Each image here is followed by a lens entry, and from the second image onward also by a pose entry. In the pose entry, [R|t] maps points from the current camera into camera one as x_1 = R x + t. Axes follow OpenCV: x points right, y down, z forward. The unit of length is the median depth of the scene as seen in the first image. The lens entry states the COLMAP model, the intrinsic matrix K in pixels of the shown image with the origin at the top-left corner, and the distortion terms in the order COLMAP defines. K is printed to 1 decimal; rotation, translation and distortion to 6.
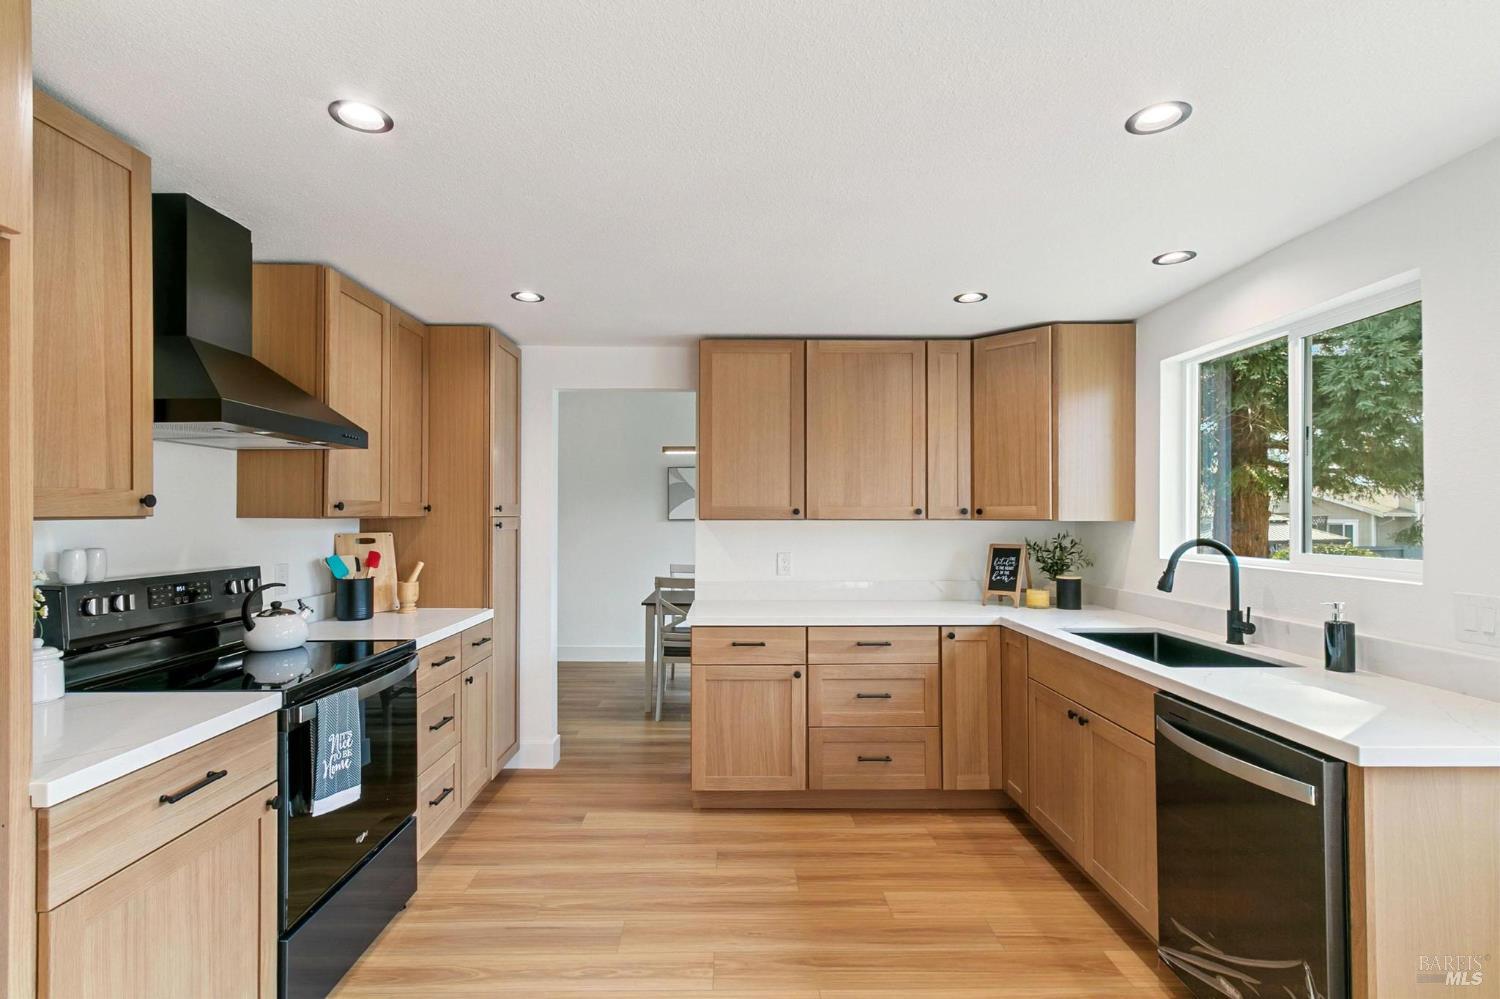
lens RADIAL K [[714.0, 0, 732.4], [0, 714.0, 509.7], [0, 0, 1]] dist [-0.000237, -0.001013]
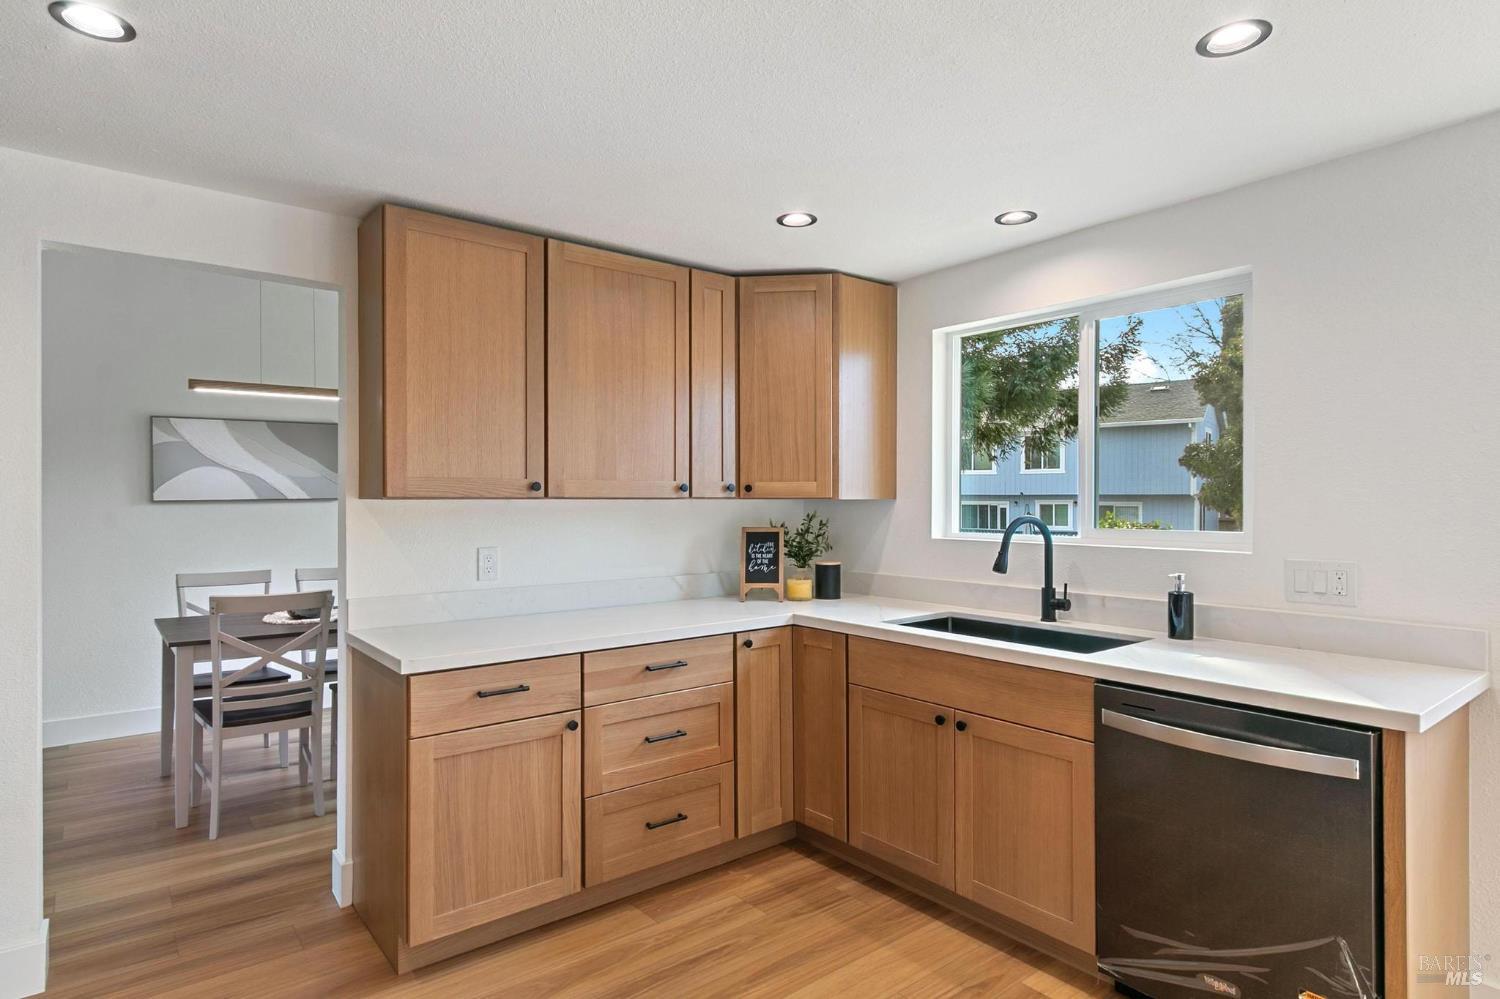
lens RADIAL K [[821.2, 0, 750.0], [0, 821.2, 499.5], [0, 0, 1]] dist [0.001508, 0.001111]
pose [[0.790825, -0.001643, 0.612041, -0.258876], [-0.004516, 0.999954, 0.008519, 0.008543], [-0.612026, -0.009501, 0.790780, 0.284557]]
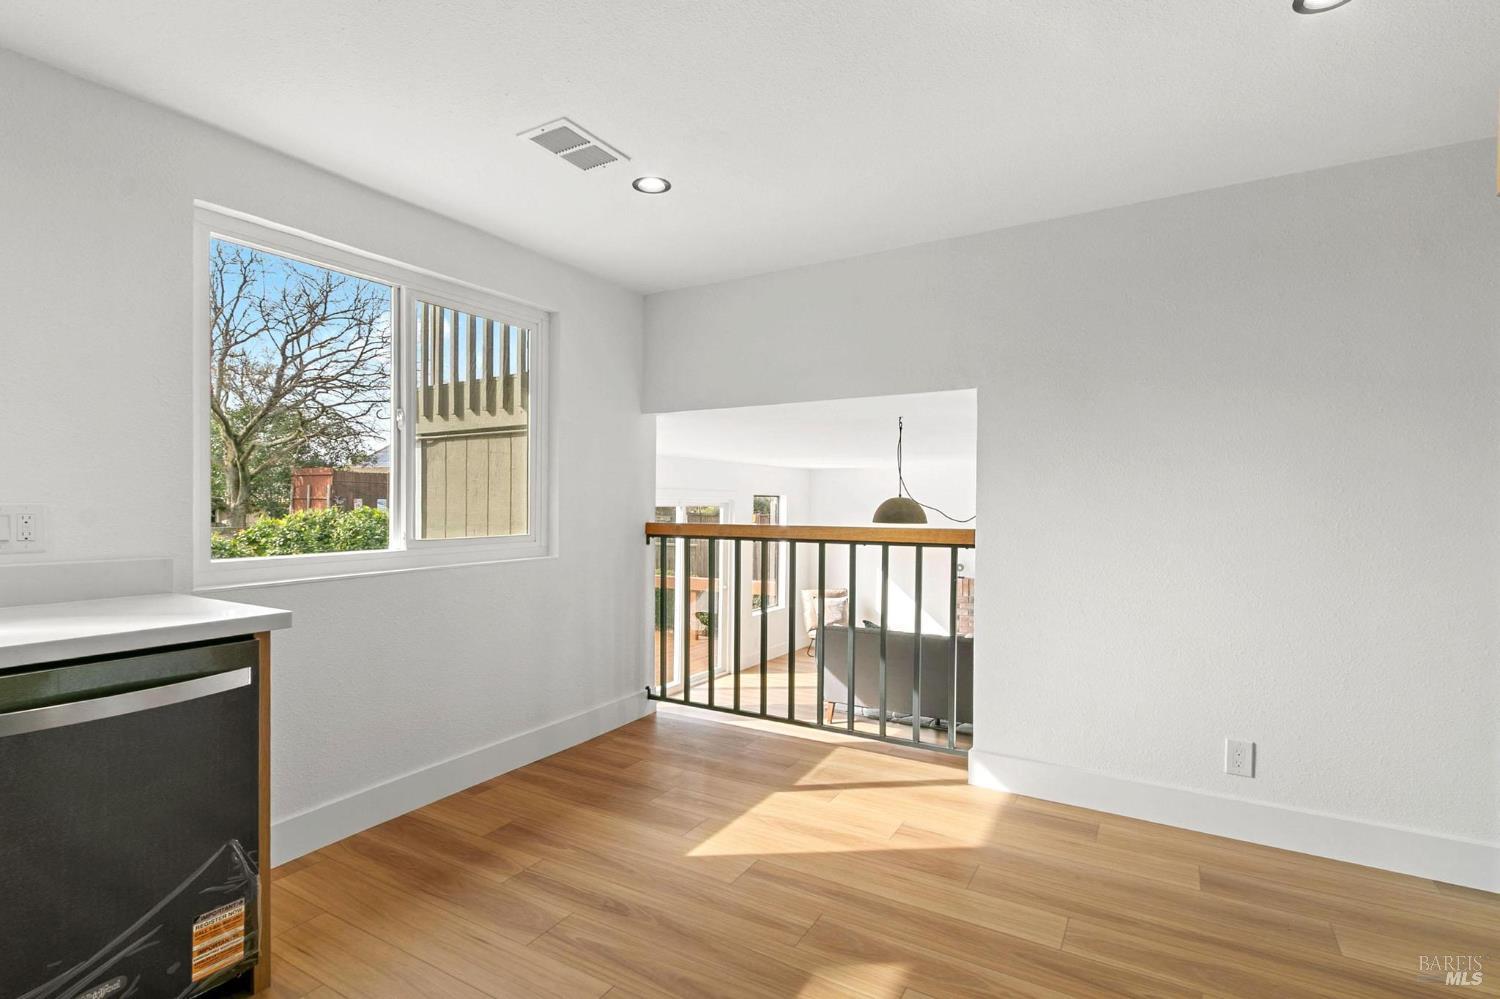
lens RADIAL K [[714.0, 0, 732.4], [0, 714.0, 509.7], [0, 0, 1]] dist [-0.000237, -0.001013]
pose [[-0.847779, -0.007296, 0.530300, -0.181612], [-0.009709, 0.999951, -0.001764, 0.066173], [-0.530261, -0.006645, -0.847808, 0.714108]]
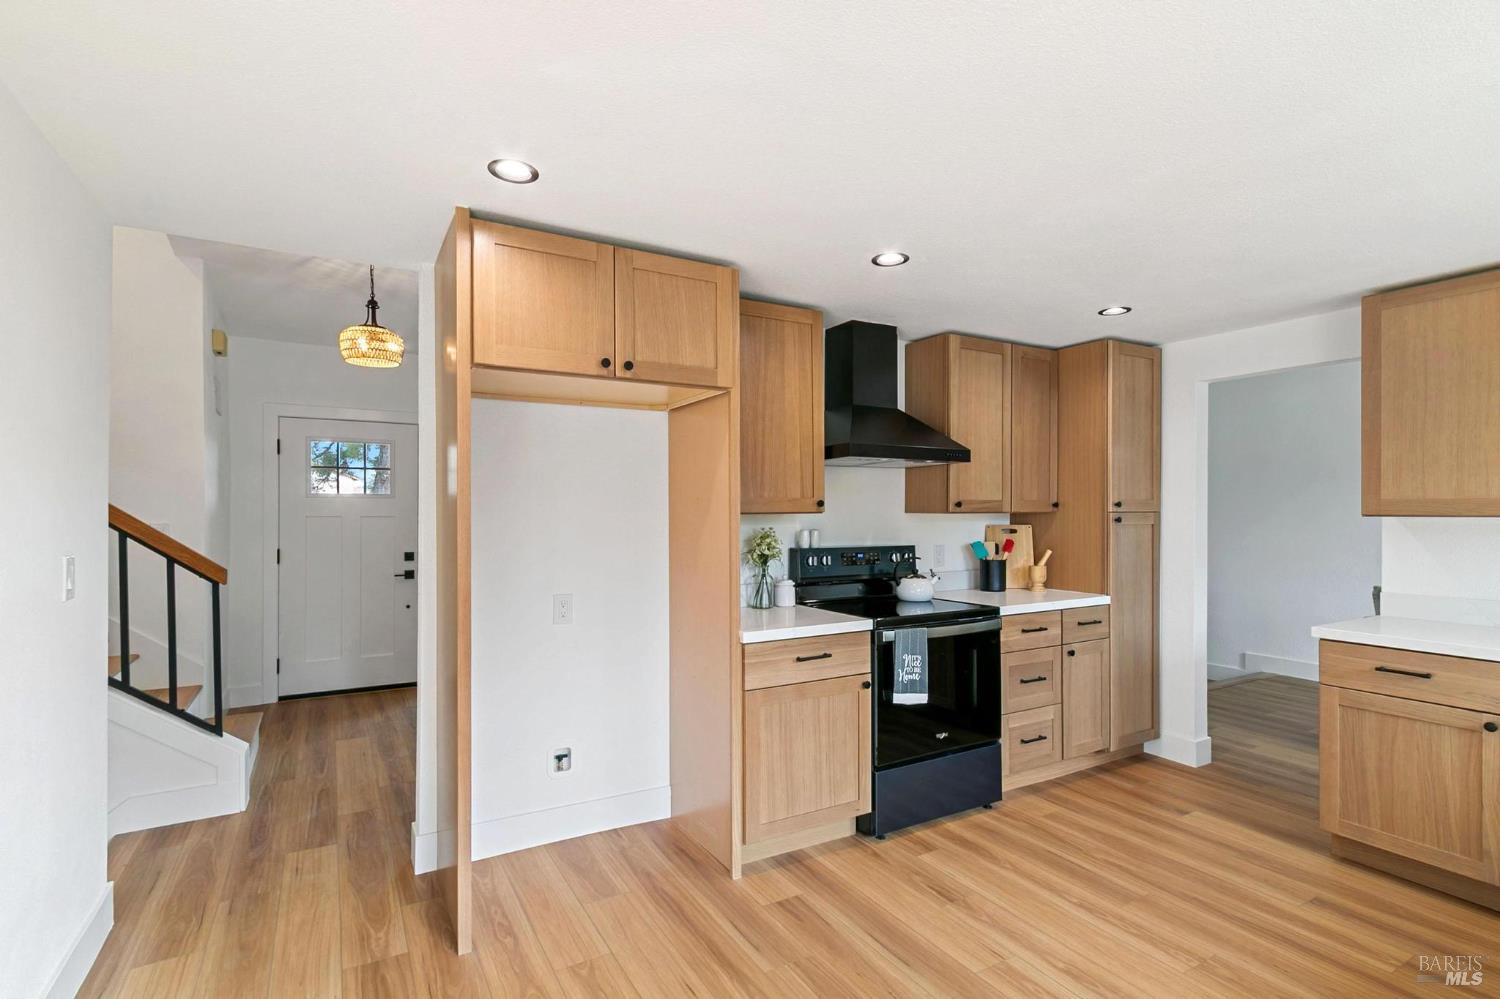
lens RADIAL K [[714.0, 0, 732.4], [0, 714.0, 509.7], [0, 0, 1]] dist [-0.000237, -0.001013]
pose [[0.478279, -0.002120, -0.878205, 0.370775], [0.009185, 0.999954, 0.002588, -0.002102], [0.878160, -0.009304, 0.478277, -0.035811]]
